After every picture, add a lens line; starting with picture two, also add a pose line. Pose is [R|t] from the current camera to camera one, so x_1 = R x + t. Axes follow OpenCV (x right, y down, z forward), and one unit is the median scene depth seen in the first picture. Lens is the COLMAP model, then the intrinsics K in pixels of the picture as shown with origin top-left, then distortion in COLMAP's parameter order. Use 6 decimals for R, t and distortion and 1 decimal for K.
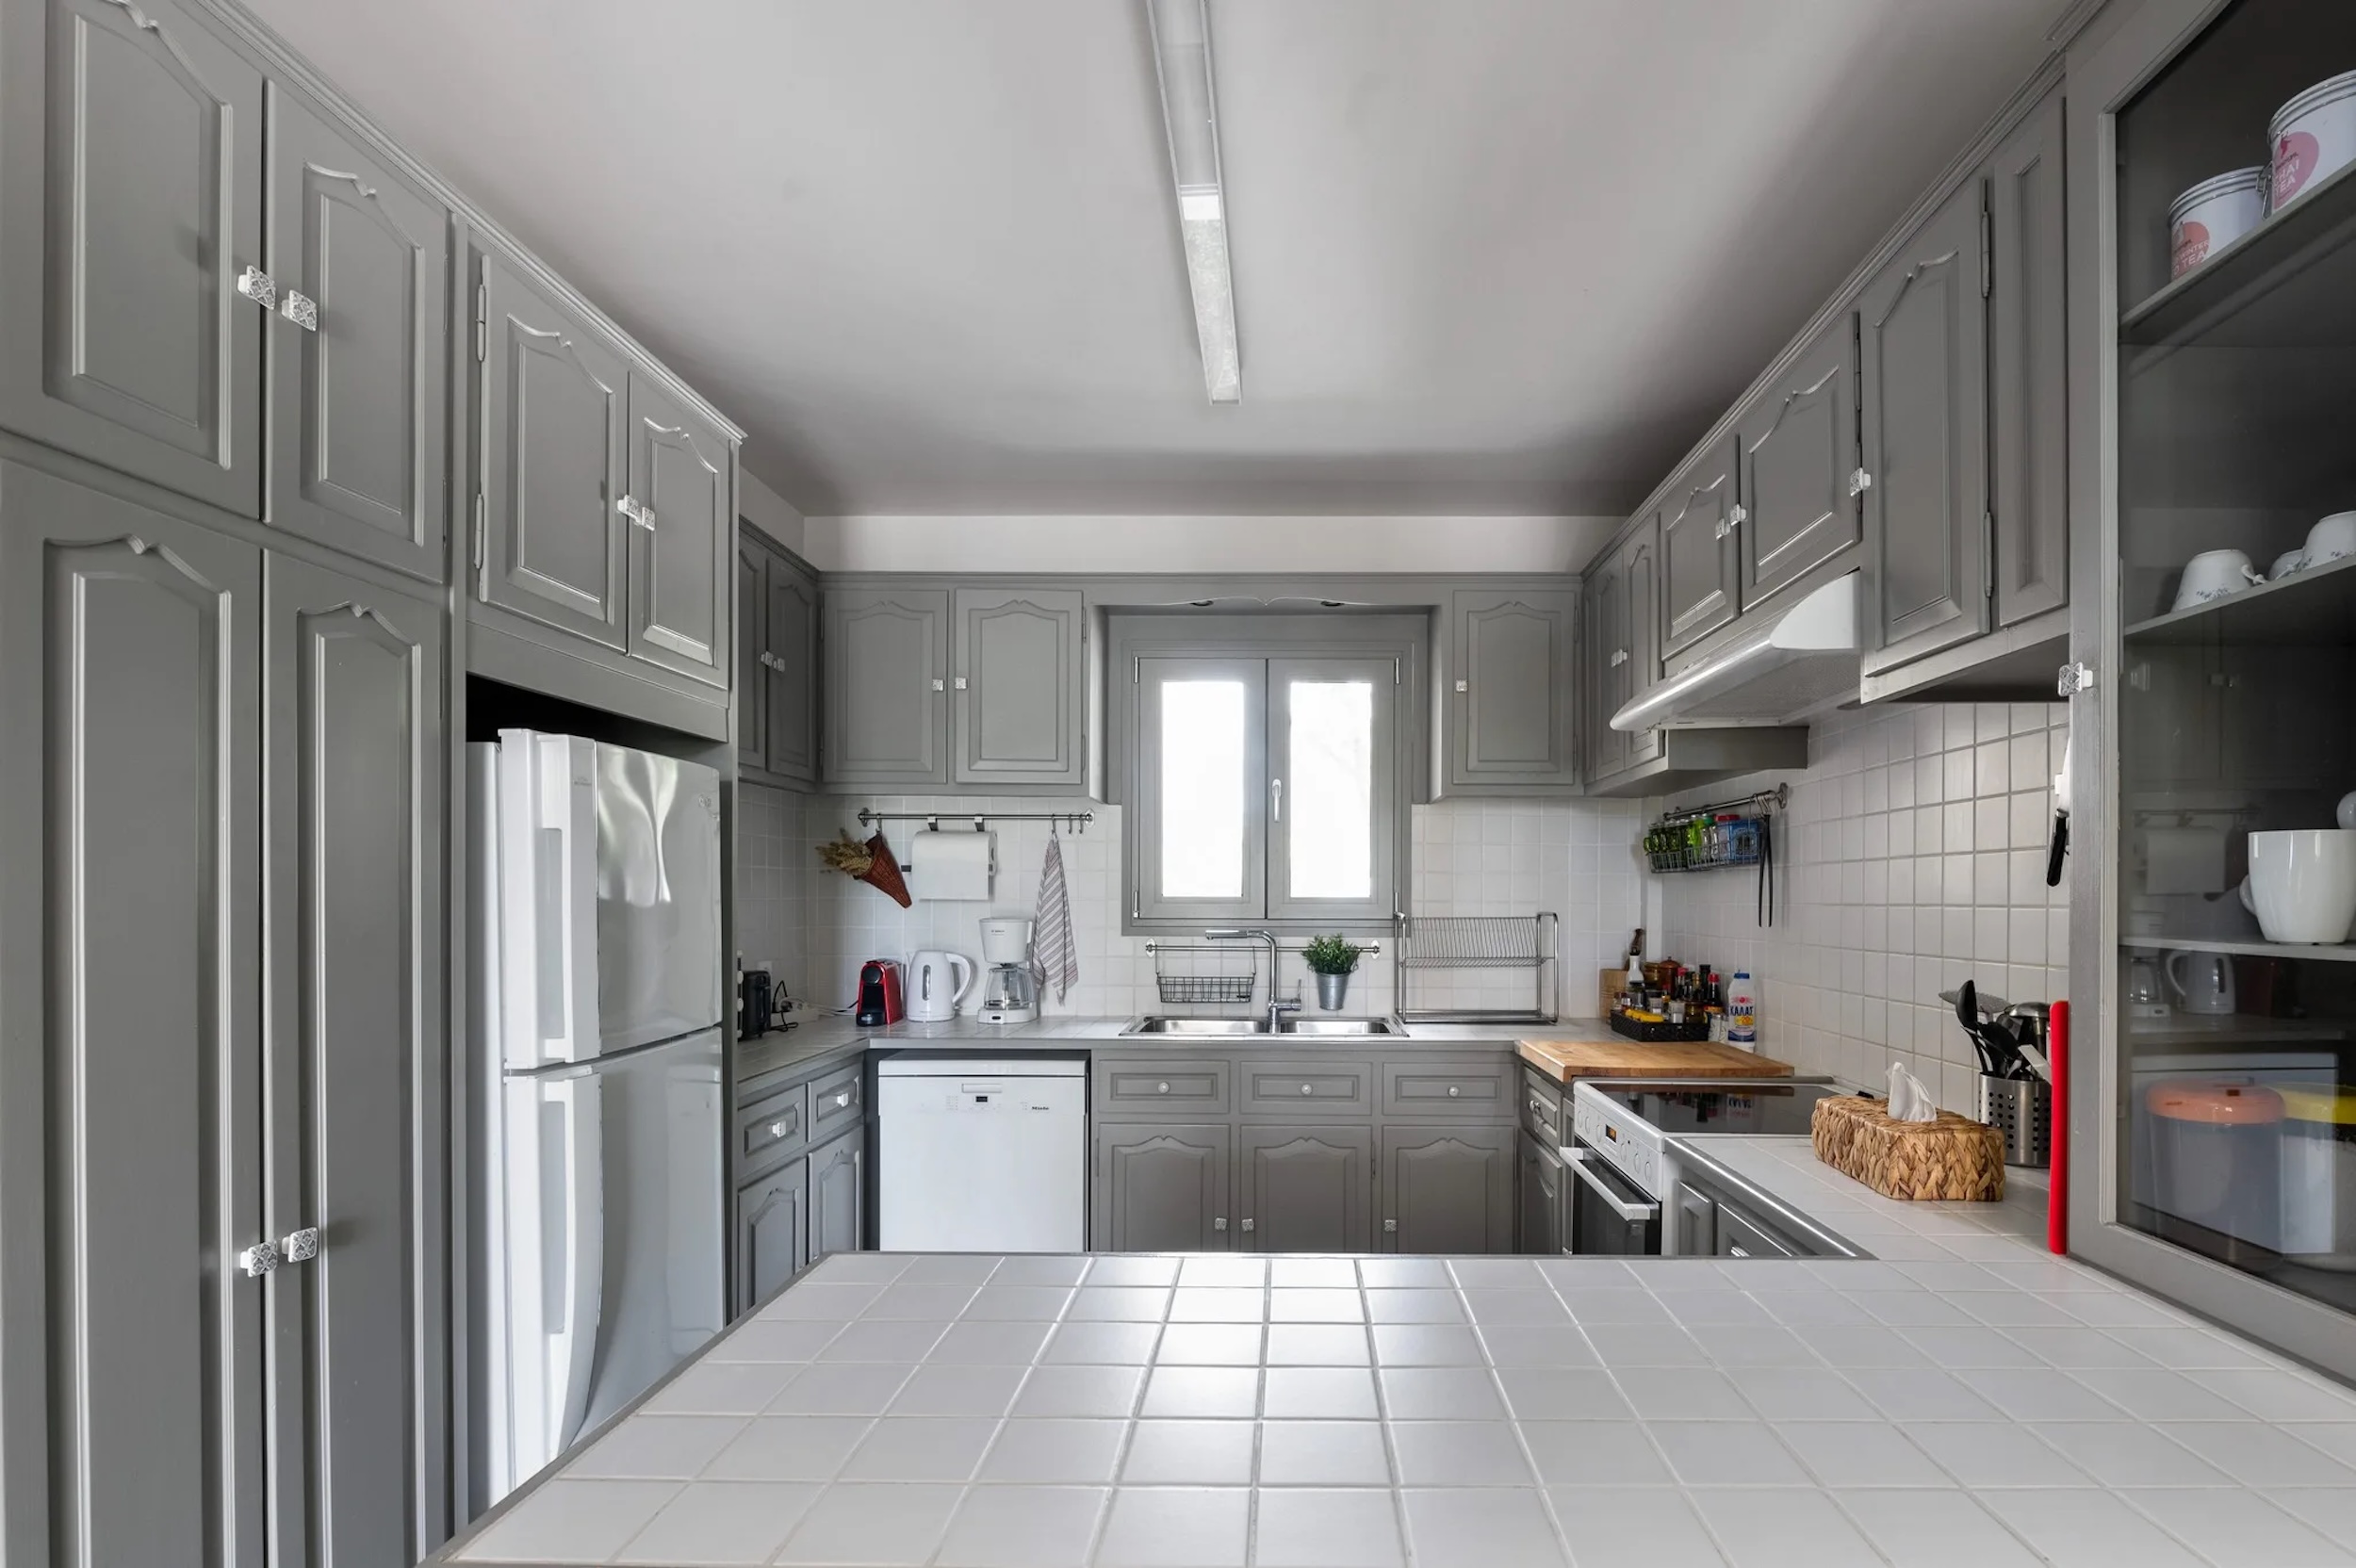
lens RADIAL K [[1132.2, 0, 1228.1], [0, 1132.2, 911.6], [0, 0, 1]] dist [-0.000146, -0.000129]
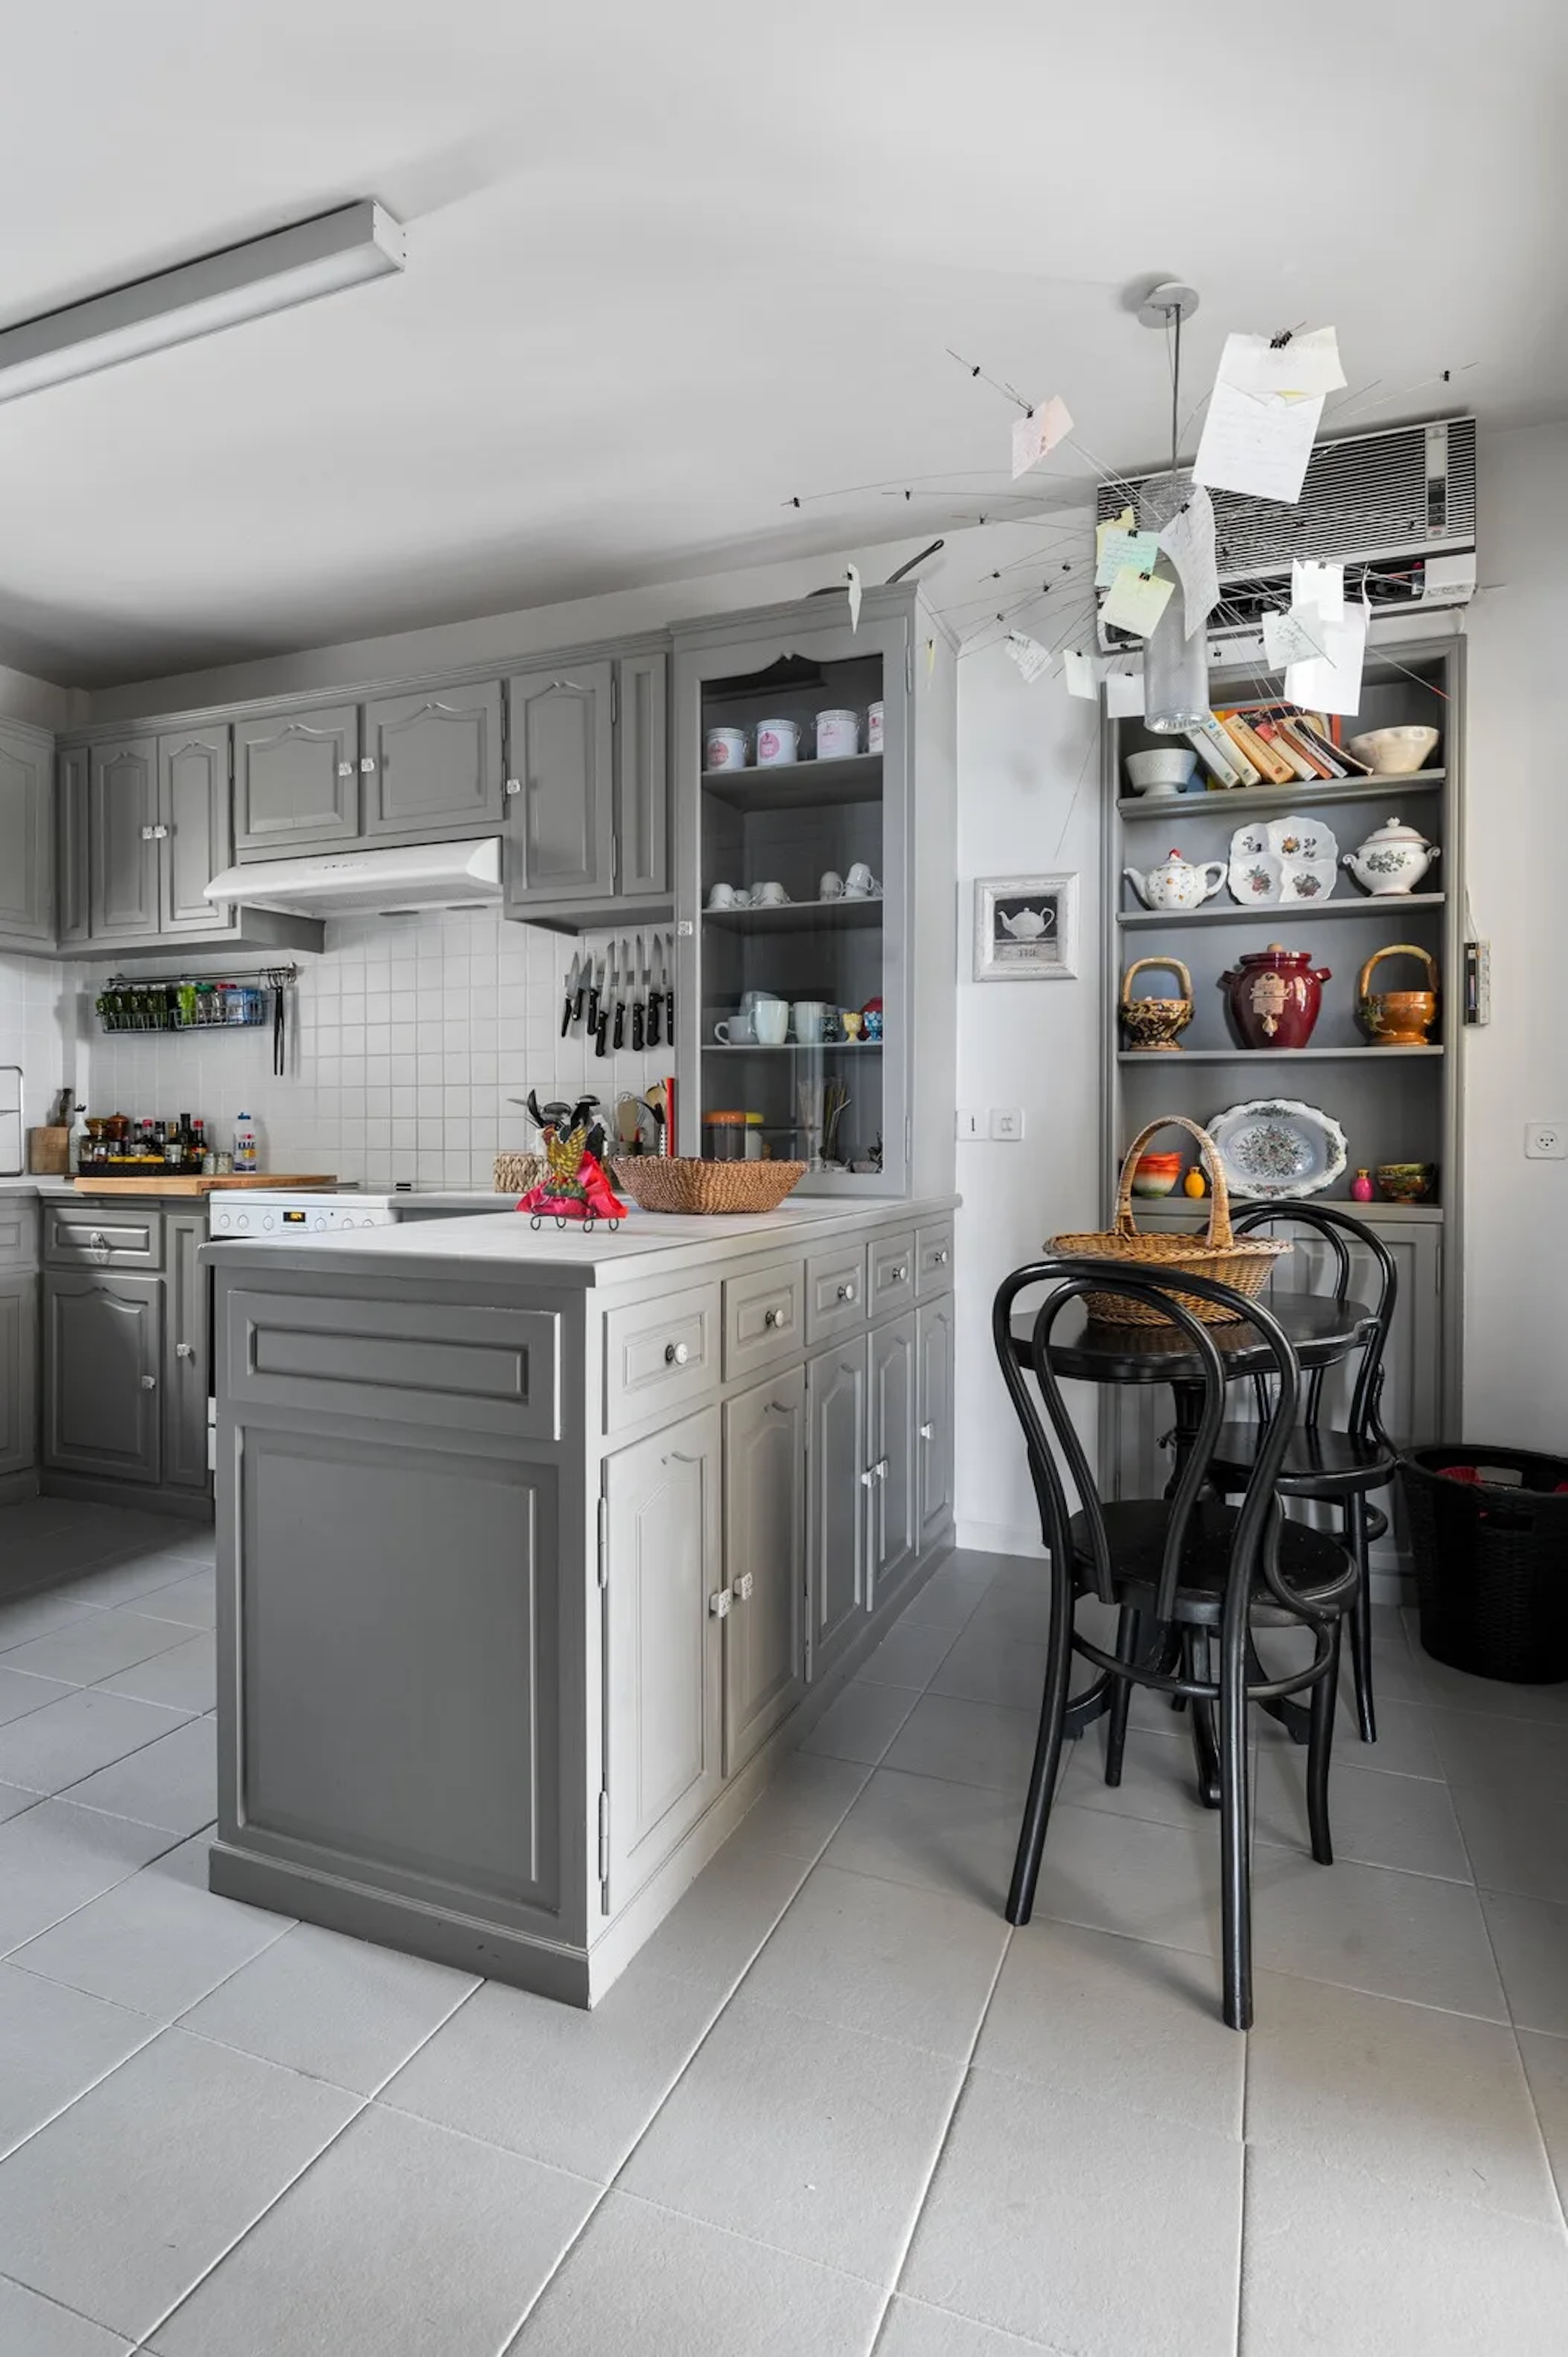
lens RADIAL K [[1243.0, 0, 785.0], [0, 1243.0, 1159.5], [0, 0, 1]] dist [-0.001770, -0.000202]
pose [[0.374393, -0.021625, 0.927018, -0.579619], [0.003950, 0.999756, 0.021726, 0.076847], [-0.927262, -0.004472, 0.374388, -0.036614]]
